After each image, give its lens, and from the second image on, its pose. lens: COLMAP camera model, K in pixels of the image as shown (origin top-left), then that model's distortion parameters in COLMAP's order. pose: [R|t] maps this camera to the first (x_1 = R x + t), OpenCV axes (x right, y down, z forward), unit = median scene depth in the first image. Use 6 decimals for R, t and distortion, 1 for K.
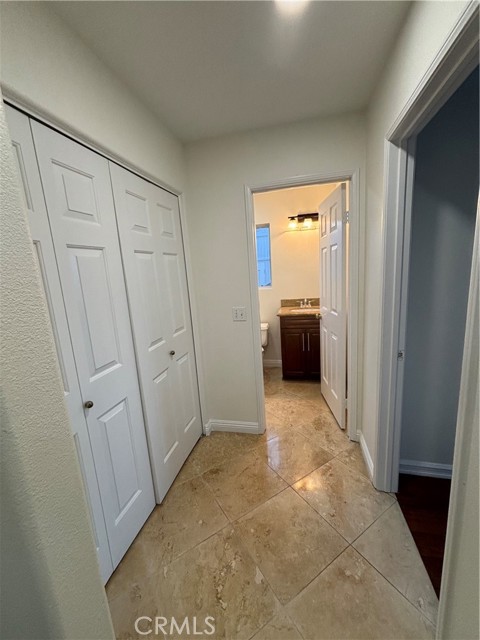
lens RADIAL K [[257.5, 0, 239.2], [0, 257.5, 320.9], [0, 0, 1]] dist [0.002073, -0.000534]
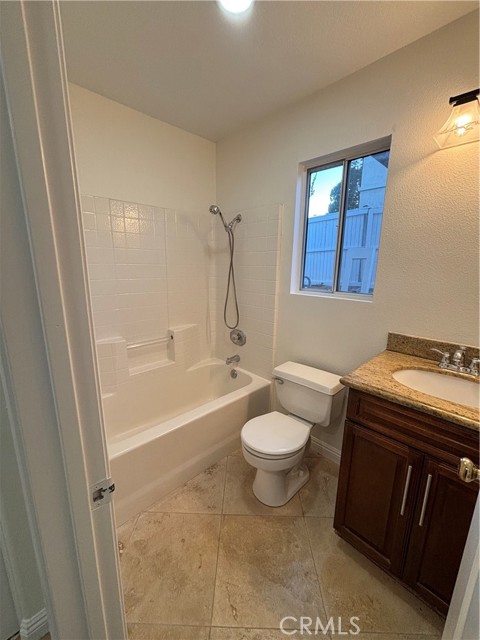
lens RADIAL K [[257.5, 0, 239.7], [0, 257.5, 316.8], [0, 0, 1]] dist [0.002073, -0.000534]
pose [[0.836166, 0.193633, -0.513160, 0.179565], [-0.168444, 0.981053, 0.095716, -0.108392], [0.521971, 0.006404, 0.852939, 0.571474]]
